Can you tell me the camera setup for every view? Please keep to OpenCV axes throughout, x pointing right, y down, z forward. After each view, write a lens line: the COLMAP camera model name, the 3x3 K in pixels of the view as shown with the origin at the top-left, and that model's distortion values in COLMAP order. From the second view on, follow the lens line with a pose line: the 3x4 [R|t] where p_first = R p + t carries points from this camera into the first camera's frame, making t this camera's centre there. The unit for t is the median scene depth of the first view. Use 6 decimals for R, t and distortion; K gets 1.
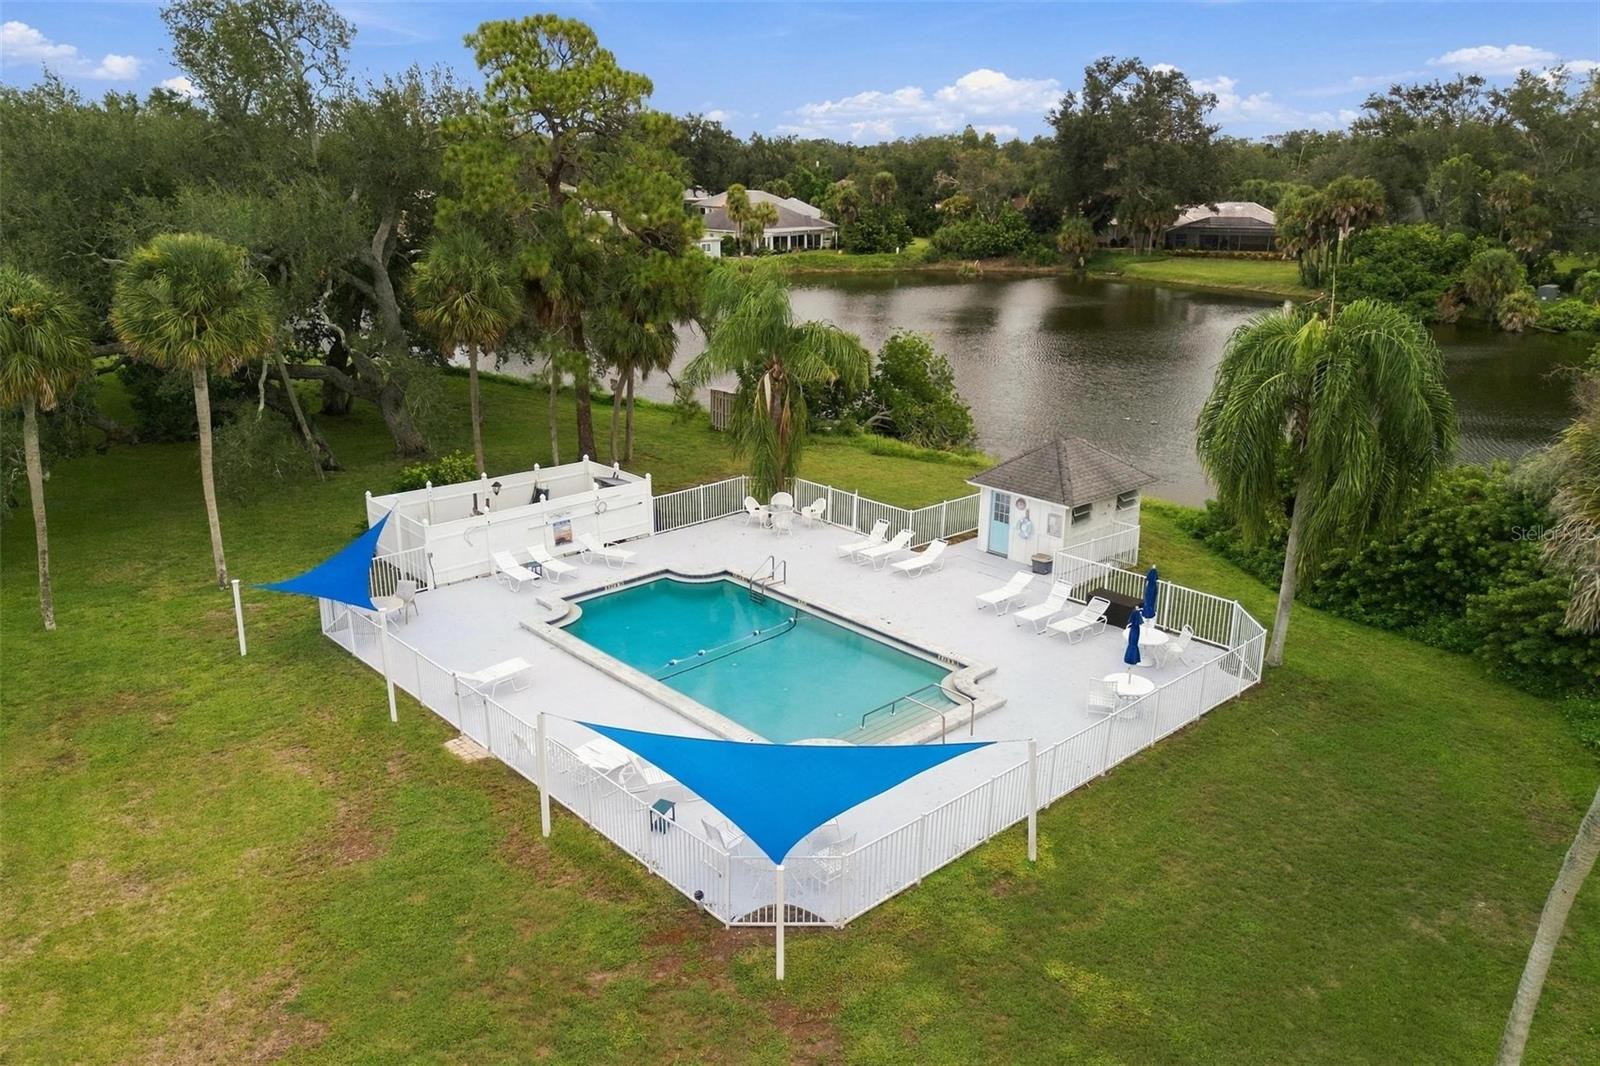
lens RADIAL K [[1166.0, 0, 800.0], [0, 1166.0, 533.0], [0, 0, 1]] dist [0.085816, -0.085658]
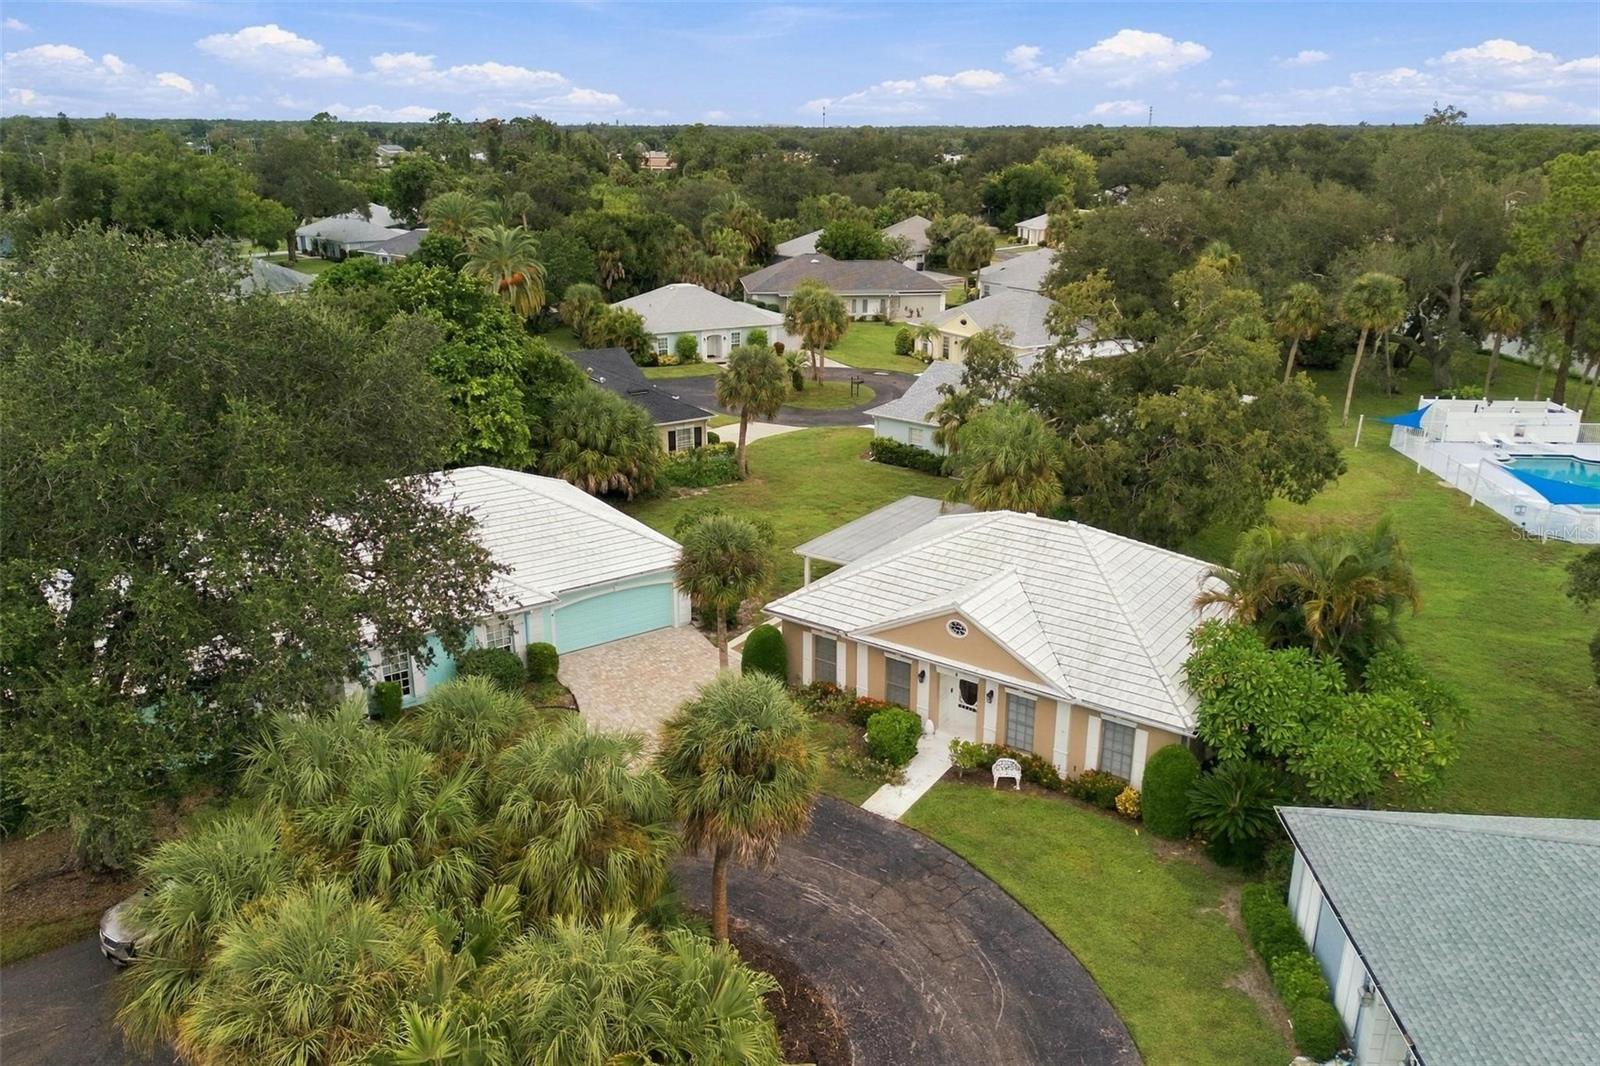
lens RADIAL K [[1166.0, 0, 800.0], [0, 1166.0, 533.0], [0, 0, 1]] dist [0.085816, -0.085658]
pose [[0.687047, 0.229275, -0.689492, 0.143747], [-0.217778, 0.970265, 0.105634, 0.081954], [0.693209, 0.077580, 0.716549, -0.472377]]
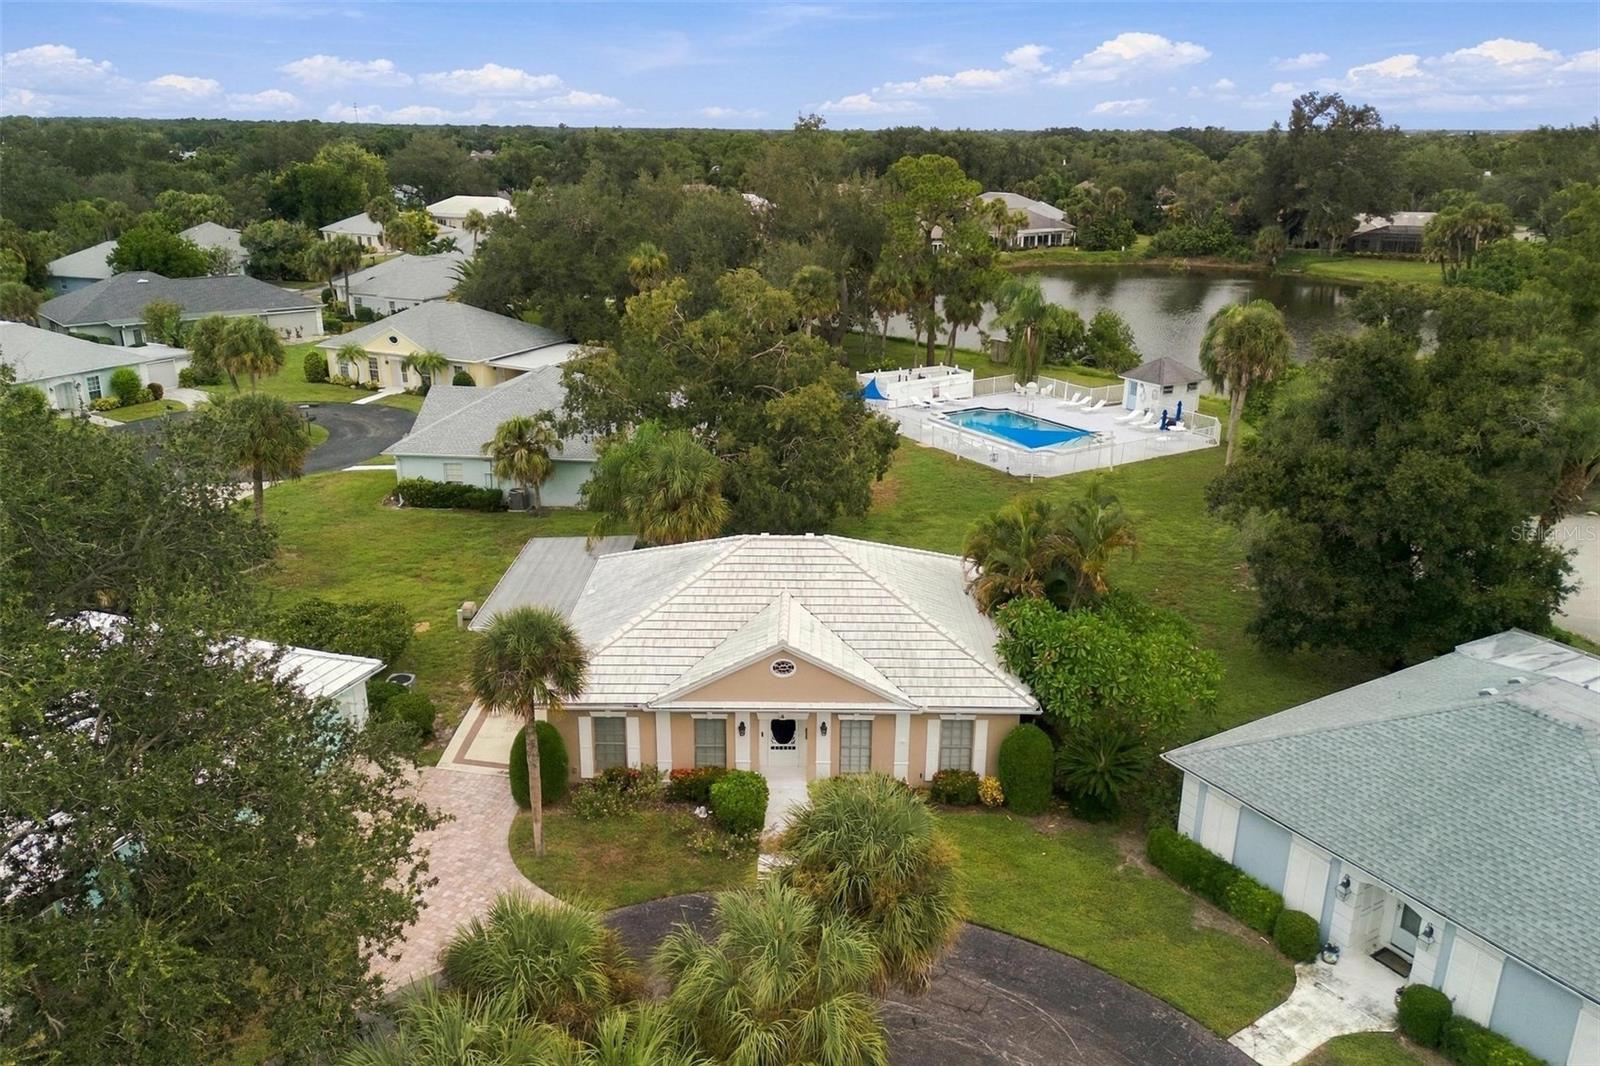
lens RADIAL K [[1166.0, 0, 800.0], [0, 1166.0, 533.0], [0, 0, 1]] dist [0.085816, -0.085658]
pose [[0.980727, 0.062582, -0.185087, -0.007633], [-0.059335, 0.997972, 0.023035, 0.091740], [0.186153, -0.011609, 0.982452, -0.509002]]
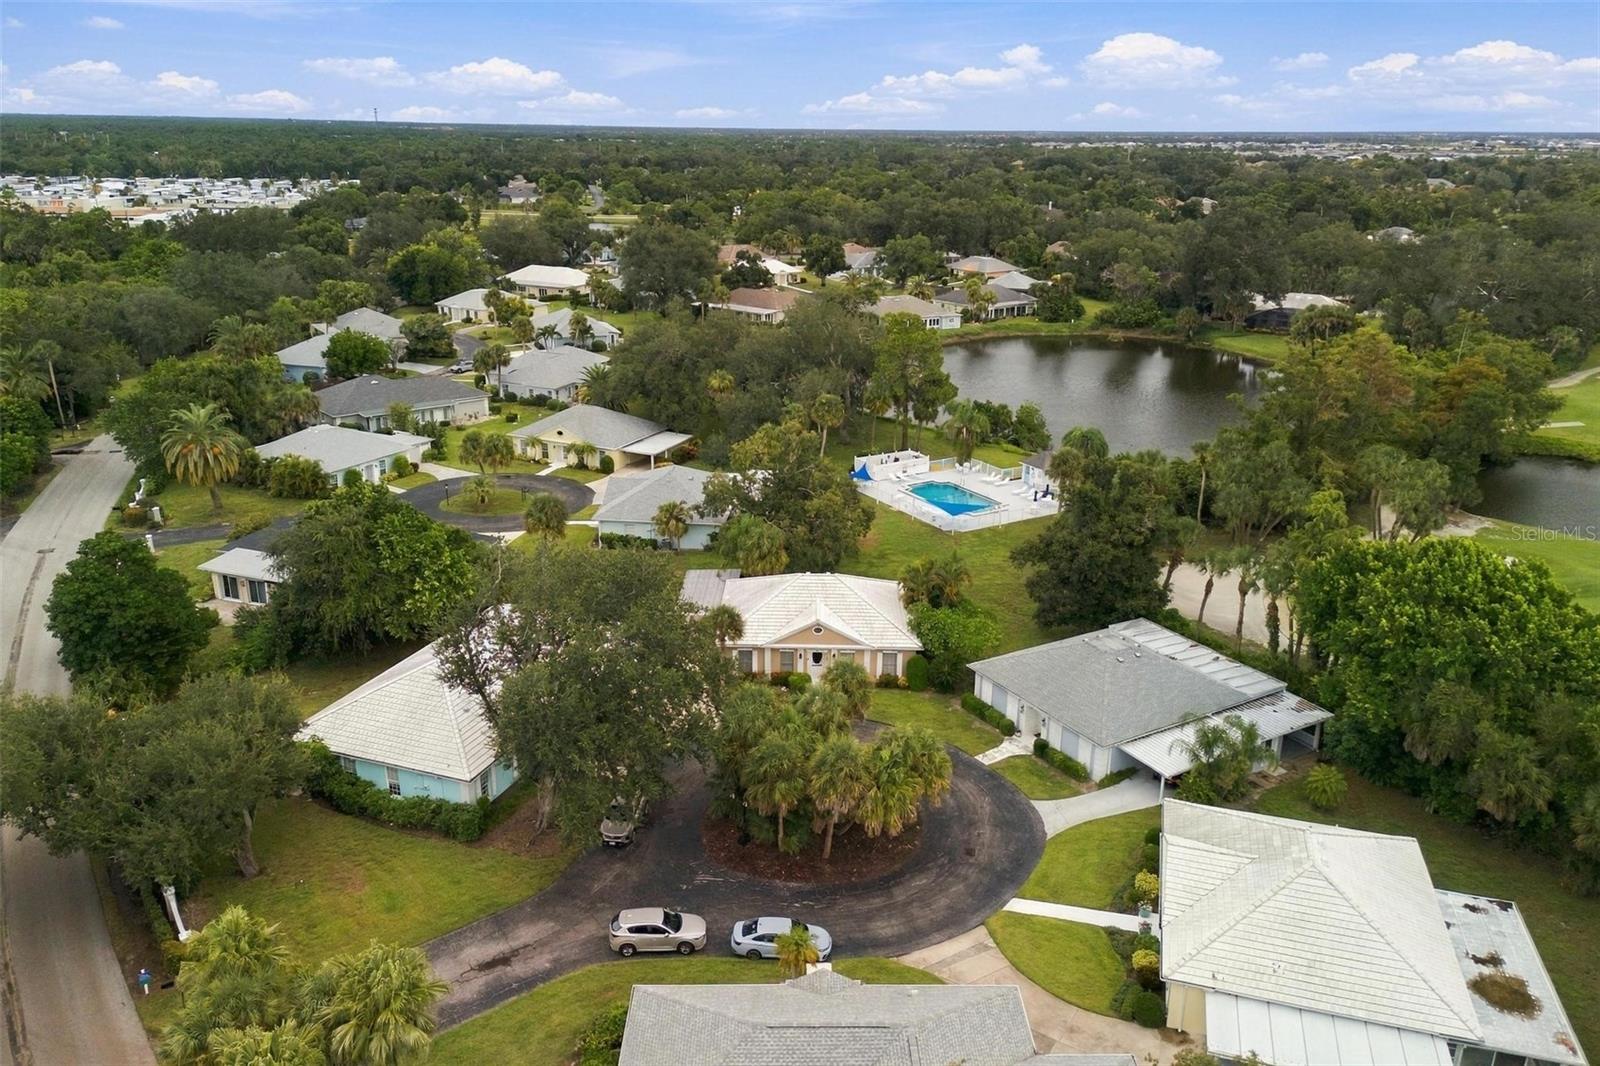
lens RADIAL K [[1166.0, 0, 800.0], [0, 1166.0, 533.0], [0, 0, 1]] dist [0.085816, -0.085658]
pose [[0.979143, 0.069655, -0.190861, 0.071397], [-0.066107, 0.997502, 0.024900, 0.048403], [0.192119, -0.011763, 0.981301, -1.012112]]
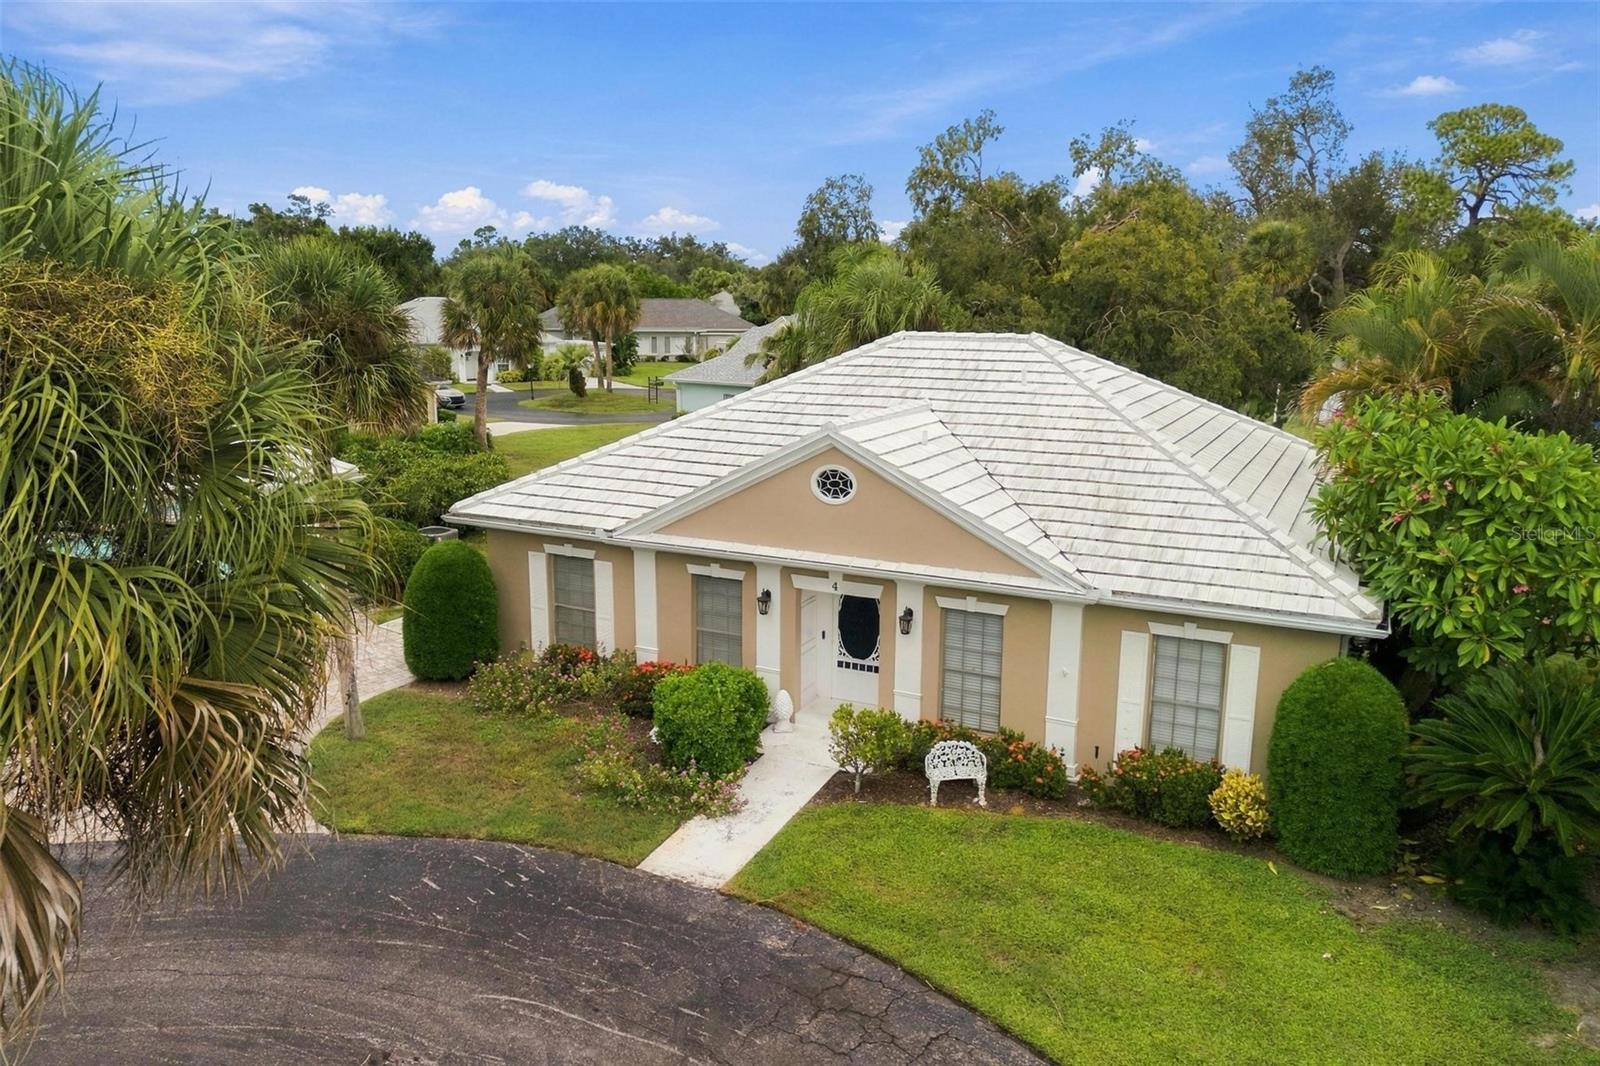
lens RADIAL K [[1166.0, 0, 800.0], [0, 1166.0, 533.0], [0, 0, 1]] dist [0.085816, -0.085658]
pose [[0.793866, 0.126021, -0.594891, 0.030210], [-0.188349, 0.981138, -0.043504, 0.157838], [0.578188, 0.146583, 0.802628, -0.311850]]
